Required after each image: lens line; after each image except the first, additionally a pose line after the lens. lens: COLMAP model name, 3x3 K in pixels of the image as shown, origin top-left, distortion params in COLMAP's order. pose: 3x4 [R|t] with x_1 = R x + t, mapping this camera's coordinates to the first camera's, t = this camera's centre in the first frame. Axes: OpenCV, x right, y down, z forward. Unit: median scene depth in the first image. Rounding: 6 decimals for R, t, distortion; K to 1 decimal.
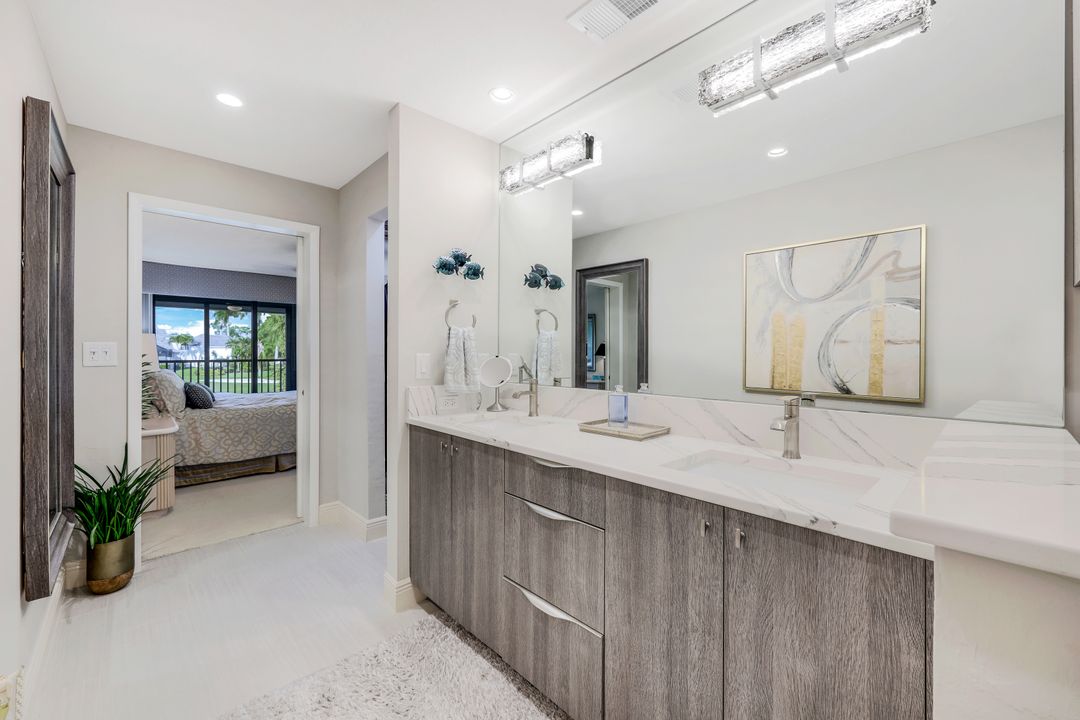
lens RADIAL K [[458.1, 0, 566.3], [0, 458.1, 353.2], [0, 0, 1]] dist [-0.002996, -0.000303]
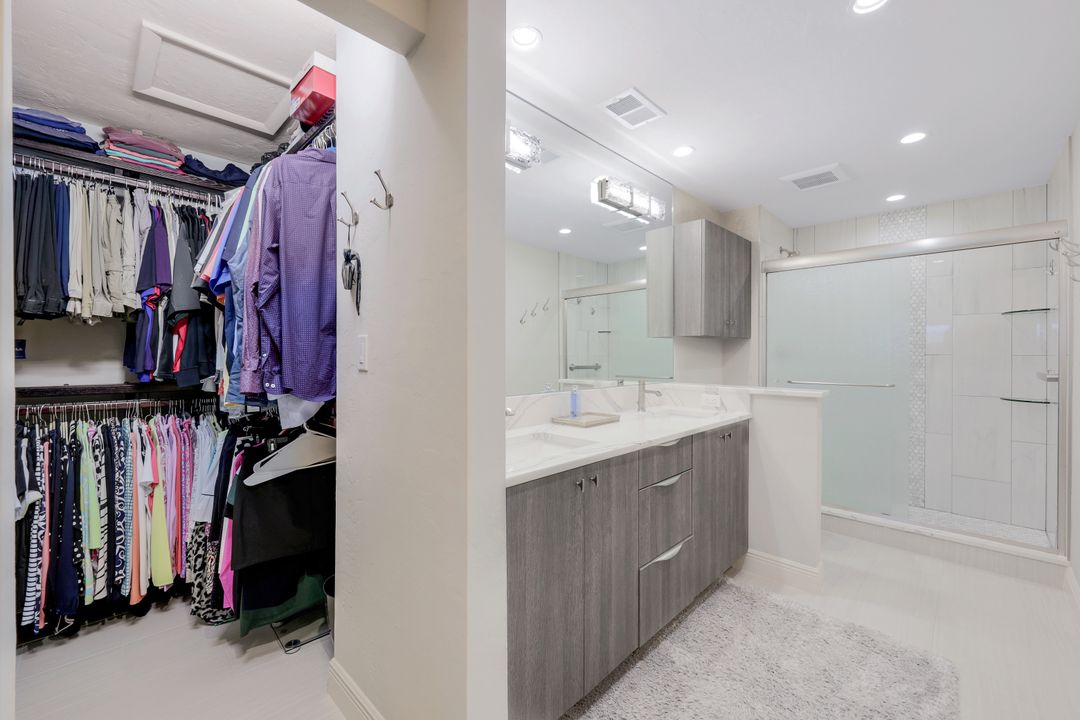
lens RADIAL K [[440.7, 0, 536.2], [0, 440.7, 353.0], [0, 0, 1]] dist [-0.001635, -0.000116]
pose [[-0.029944, 0.000688, 0.999551, -1.081885], [0.006283, 0.999980, -0.000500, -0.018823], [-0.999532, 0.006265, -0.029947, 1.181260]]
